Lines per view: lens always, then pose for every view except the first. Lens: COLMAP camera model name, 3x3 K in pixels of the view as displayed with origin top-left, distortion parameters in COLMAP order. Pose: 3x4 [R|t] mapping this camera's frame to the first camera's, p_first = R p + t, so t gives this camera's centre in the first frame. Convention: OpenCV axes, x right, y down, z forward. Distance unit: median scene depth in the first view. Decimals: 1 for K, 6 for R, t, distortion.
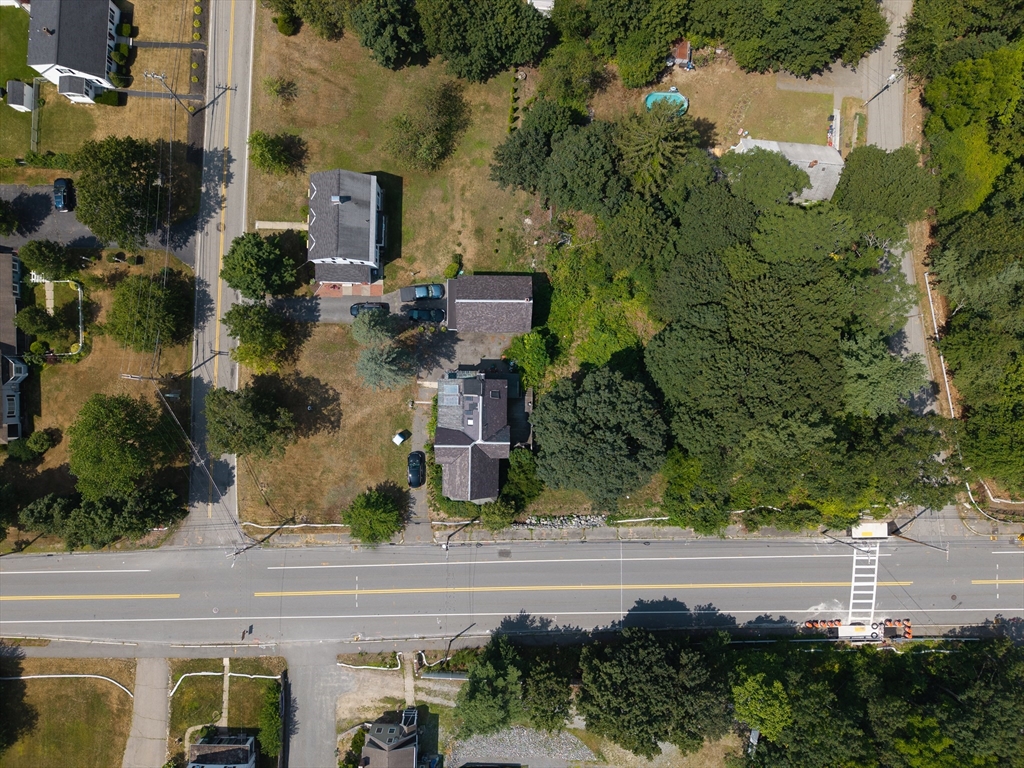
lens RADIAL K [[713.5, 0, 516.0], [0, 713.5, 385.5], [0, 0, 1]] dist [0.084878, -0.156689]
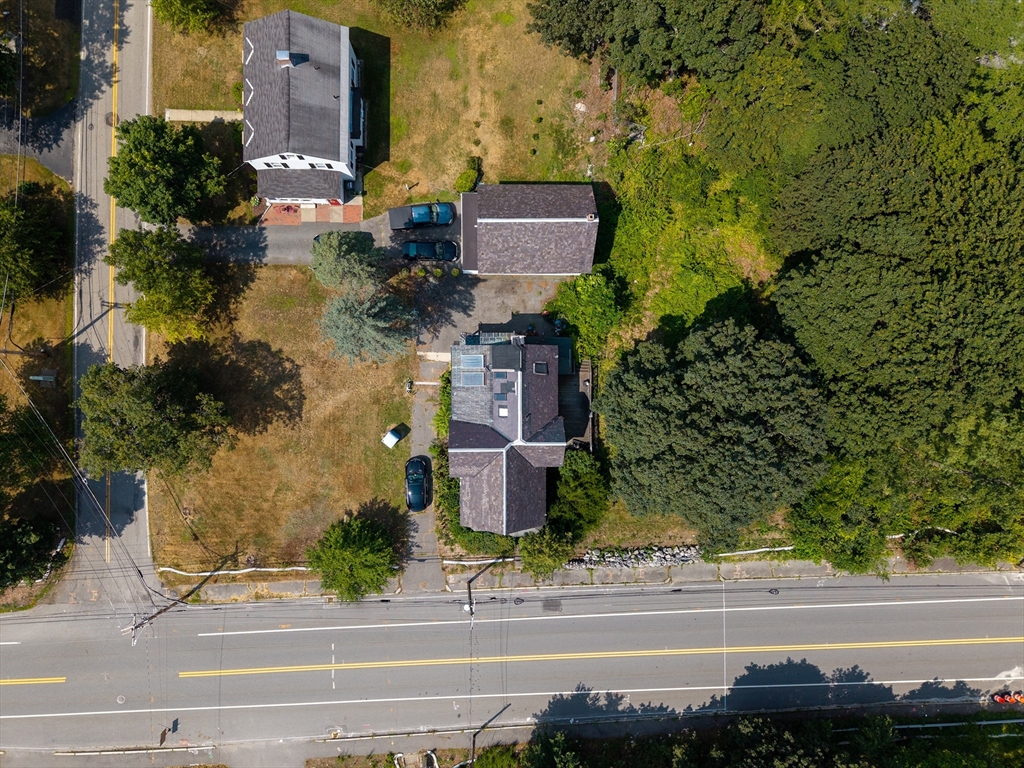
lens RADIAL K [[685.8, 0, 509.4], [0, 685.8, 385.0], [0, 0, 1]] dist [0.029438, -0.024411]
pose [[0.999696, -0.016150, 0.018652, -0.065207], [0.015783, 0.999682, 0.019666, 0.014336], [-0.018964, -0.019366, 0.999633, 0.361864]]
